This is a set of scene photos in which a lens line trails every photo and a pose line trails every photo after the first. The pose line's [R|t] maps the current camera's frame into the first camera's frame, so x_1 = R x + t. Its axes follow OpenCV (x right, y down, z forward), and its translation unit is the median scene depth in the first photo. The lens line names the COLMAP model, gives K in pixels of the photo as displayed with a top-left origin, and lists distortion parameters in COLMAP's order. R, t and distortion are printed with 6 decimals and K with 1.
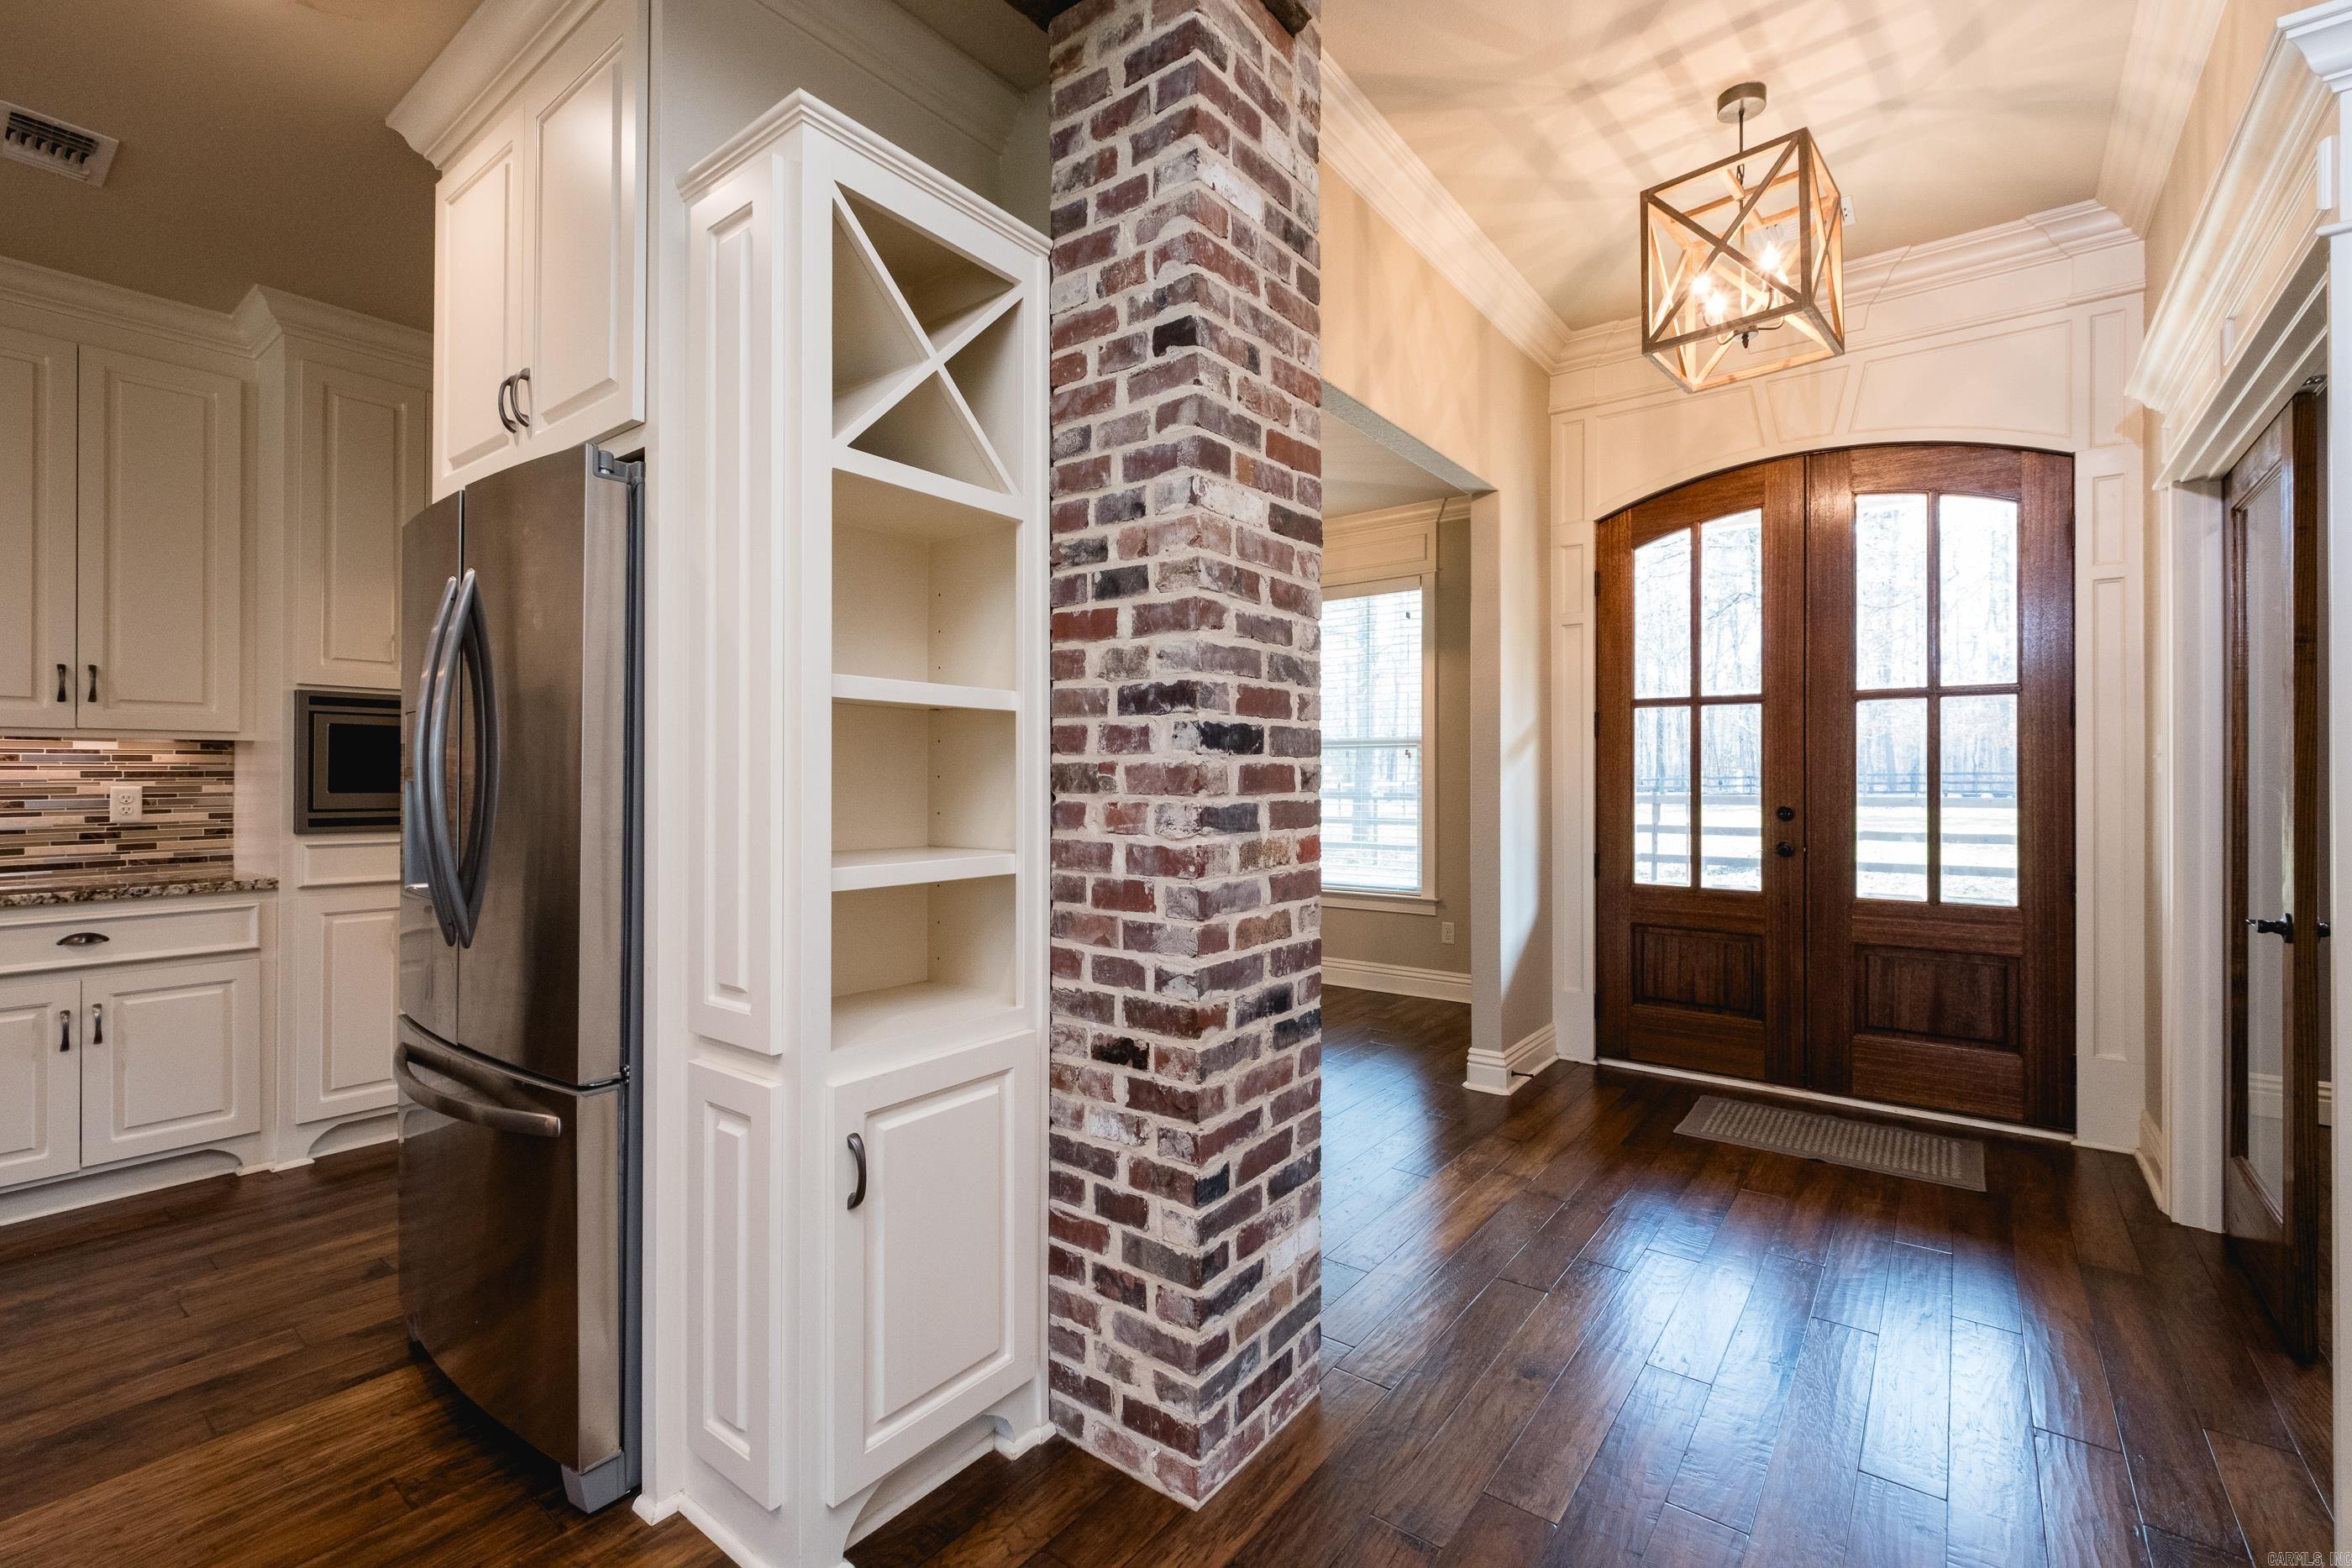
lens RADIAL K [[1013.1, 0, 1175.5], [0, 1013.1, 776.6], [0, 0, 1]] dist [0.009494, -0.000060]
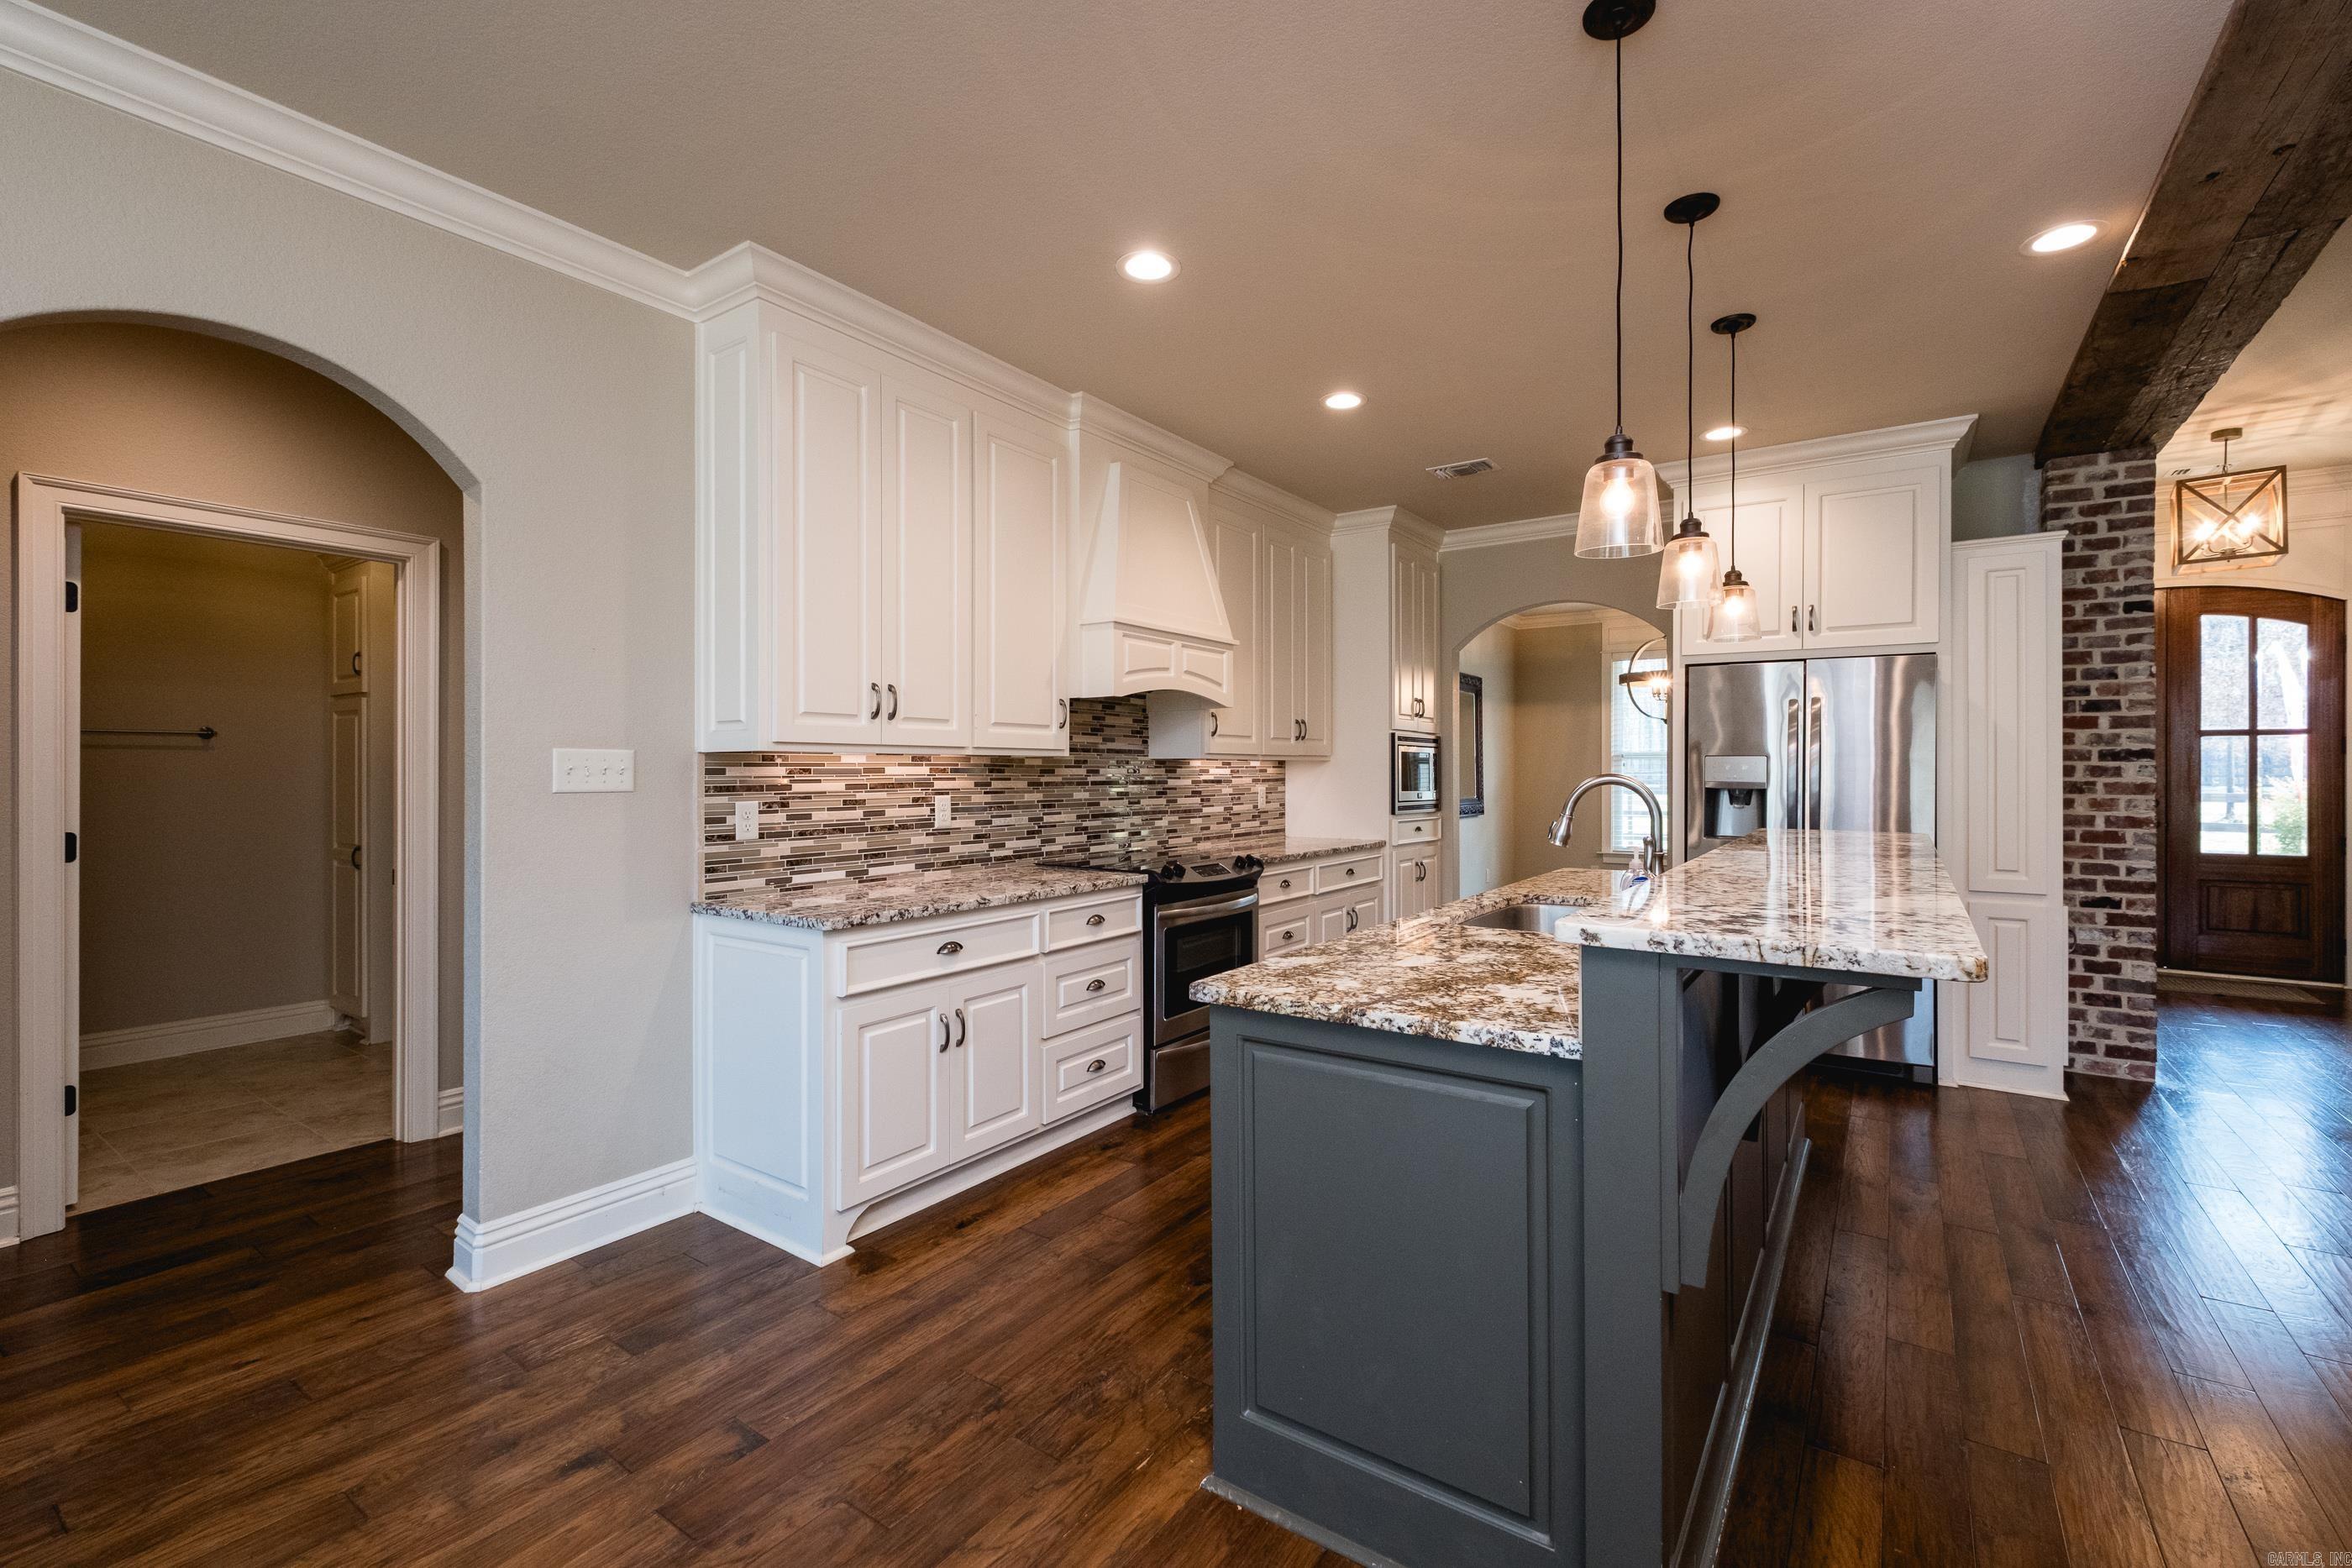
lens RADIAL K [[1007.0, 0, 1197.5], [0, 1007.0, 770.6], [0, 0, 1]] dist [0.002406, -0.000283]
pose [[0.998969, 0.001058, 0.045386, -2.250964], [-0.001157, 0.999997, 0.002170, -0.041073], [-0.045383, -0.002220, 0.998967, -1.254068]]
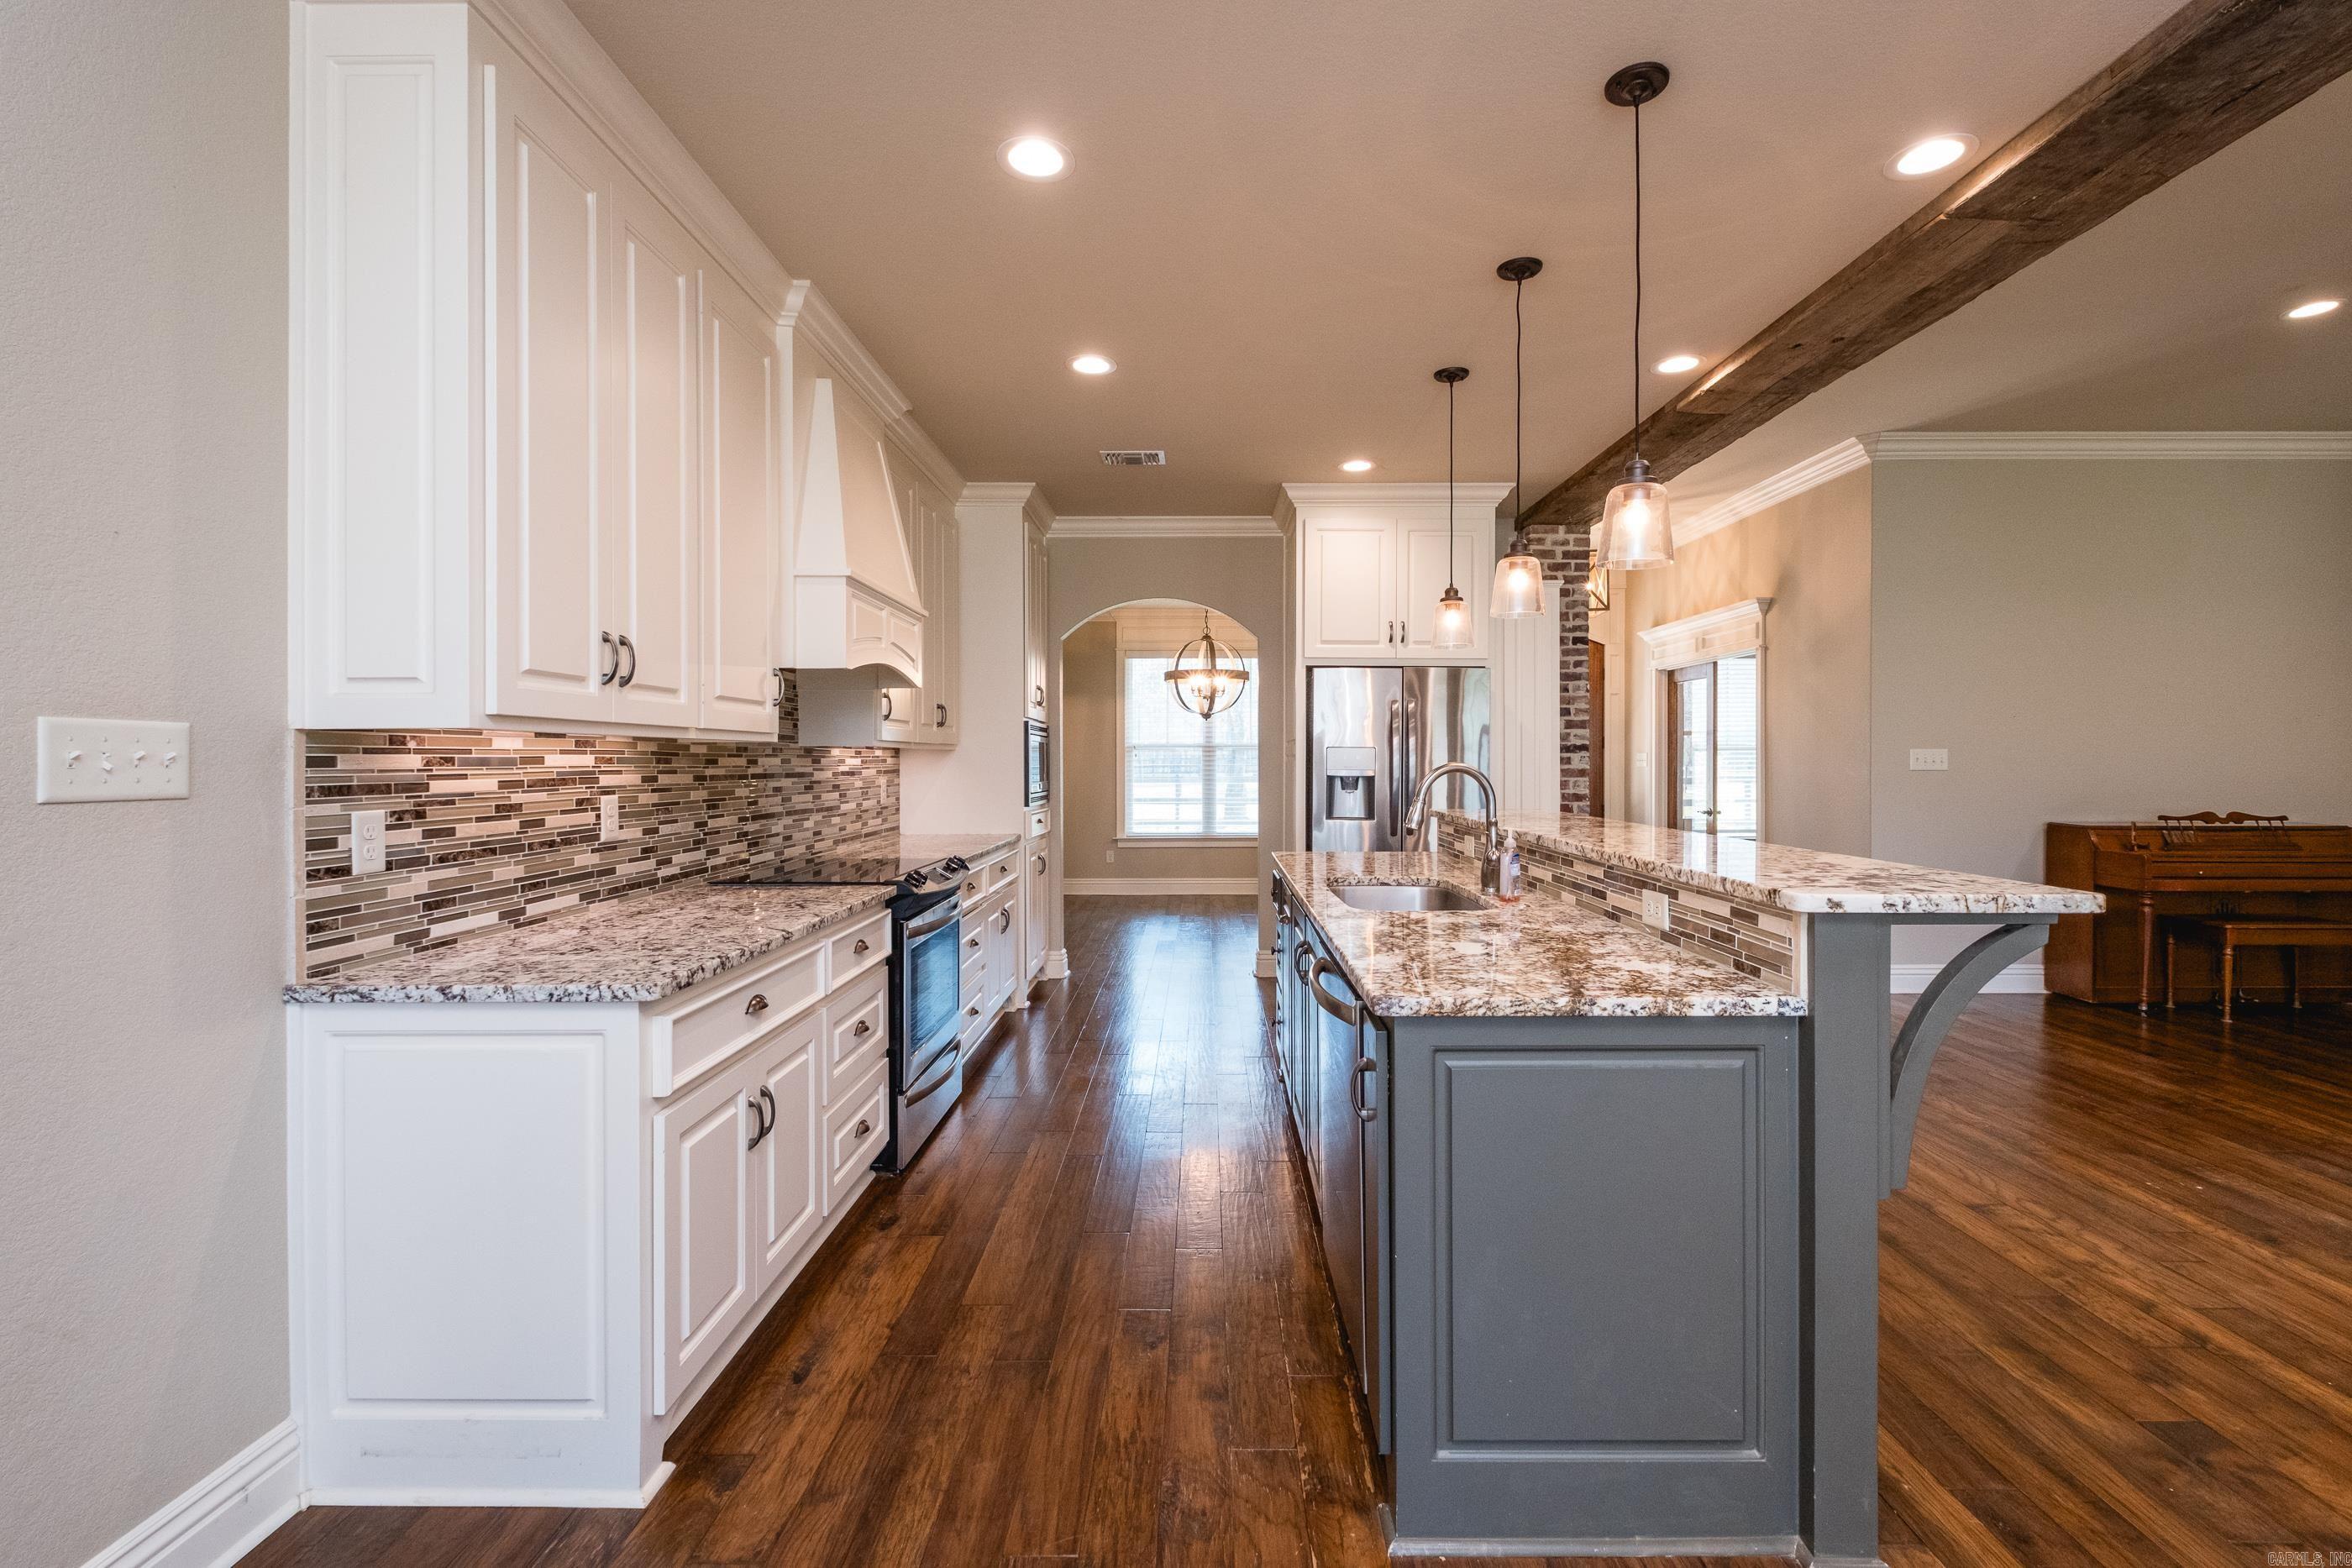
lens RADIAL K [[1011.7, 0, 1200.8], [0, 1011.7, 765.0], [0, 0, 1]] dist [0.014481, -0.012080]
pose [[0.799478, -0.002324, 0.600691, -2.867319], [-0.001029, 0.999986, 0.005239, -0.038046], [-0.600695, -0.004806, 0.799464, -0.881665]]
